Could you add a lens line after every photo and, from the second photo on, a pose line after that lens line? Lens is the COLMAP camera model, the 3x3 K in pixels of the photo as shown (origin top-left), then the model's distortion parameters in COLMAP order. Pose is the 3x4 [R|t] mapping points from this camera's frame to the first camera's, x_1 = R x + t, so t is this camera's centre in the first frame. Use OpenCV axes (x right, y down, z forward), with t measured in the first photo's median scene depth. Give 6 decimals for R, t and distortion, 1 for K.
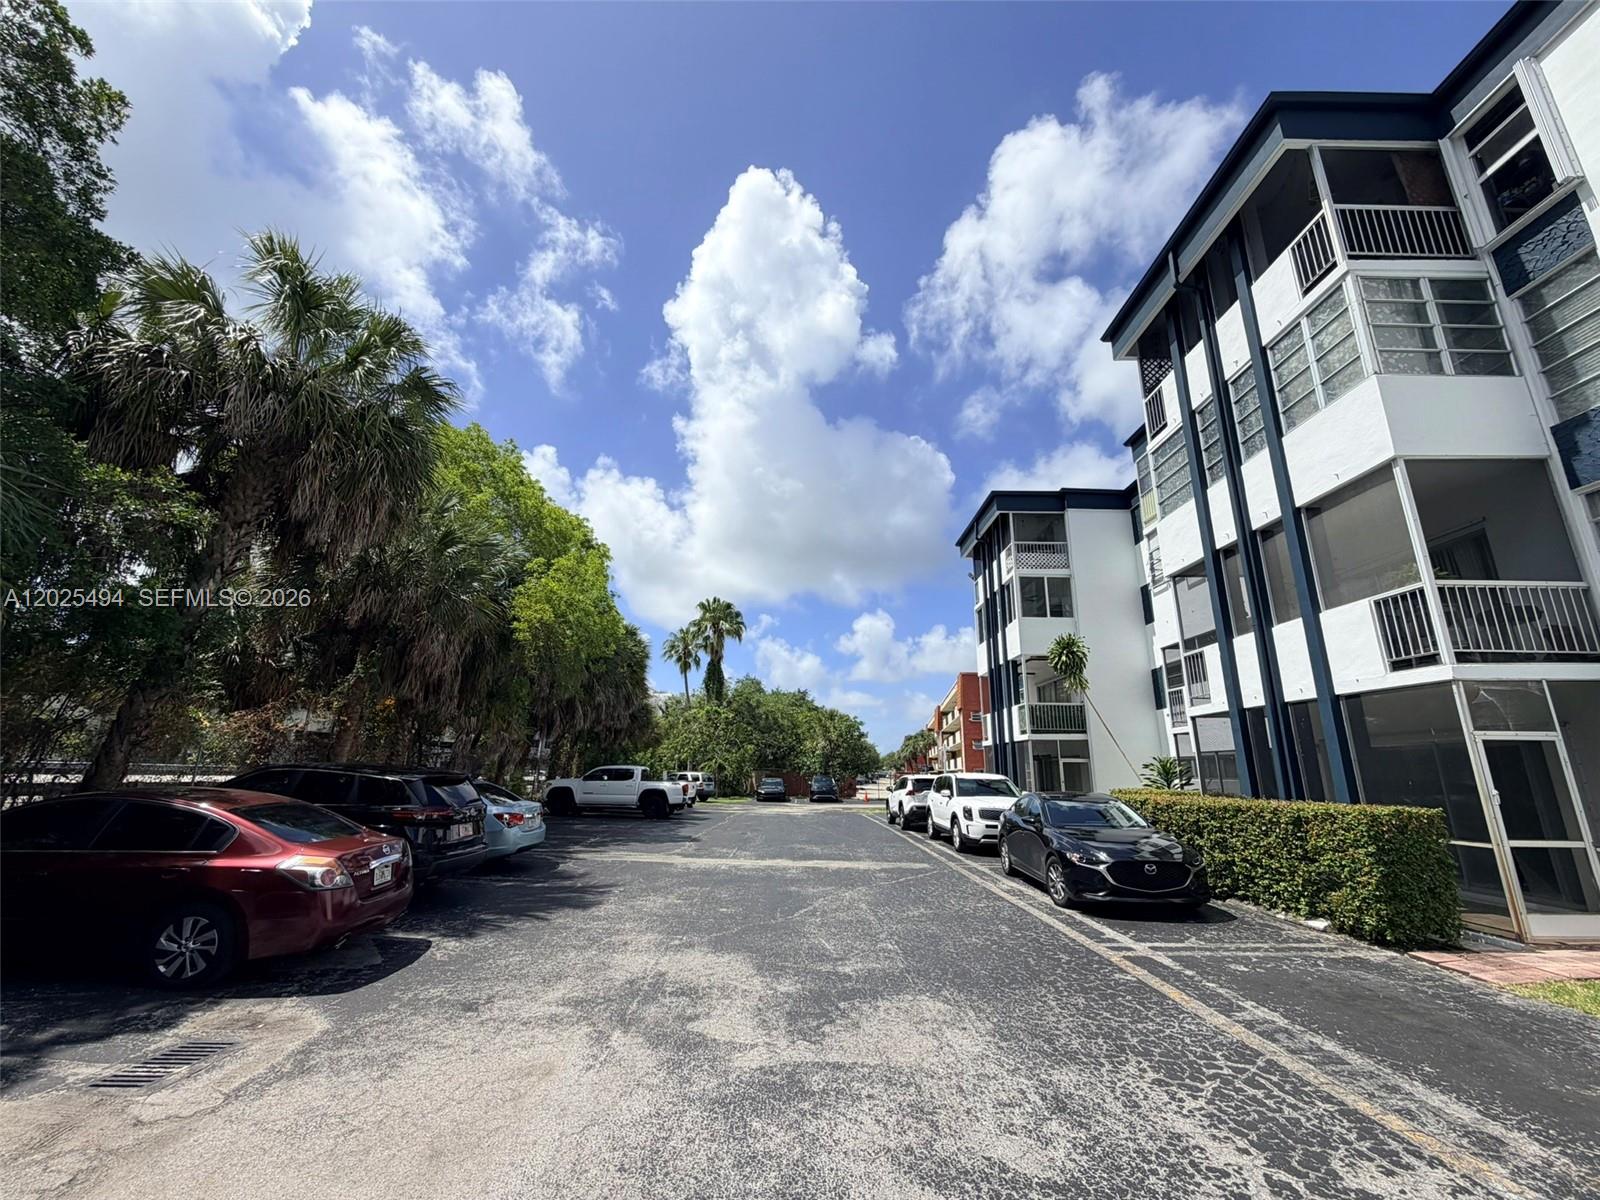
lens RADIAL K [[639.6, 0, 799.6], [0, 639.6, 598.8], [0, 0, 1]] dist [0.005564, -0.001325]
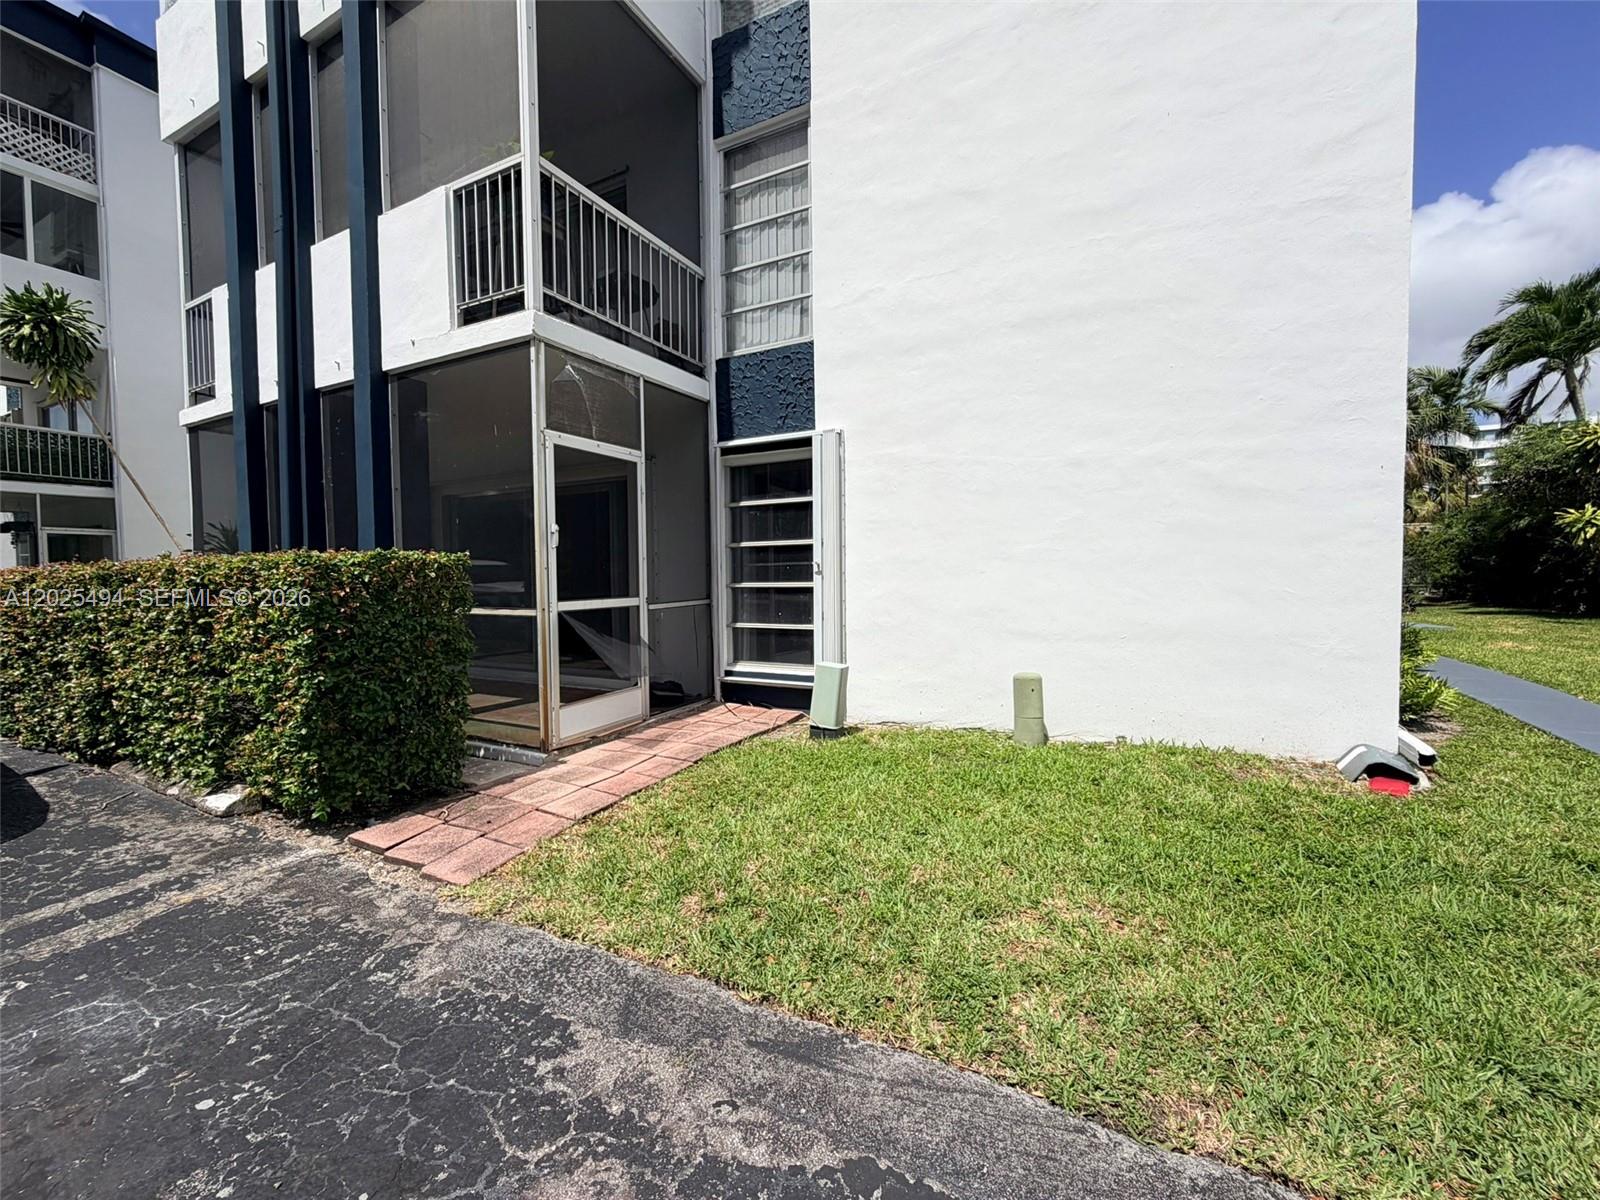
lens RADIAL K [[639.6, 0, 800.6], [0, 639.6, 597.3], [0, 0, 1]] dist [0.005564, -0.001325]
pose [[0.468054, -0.051174, 0.882217, 0.592957], [-0.216088, 0.961388, 0.170411, 0.191302], [-0.856873, -0.270398, 0.438923, 0.468192]]
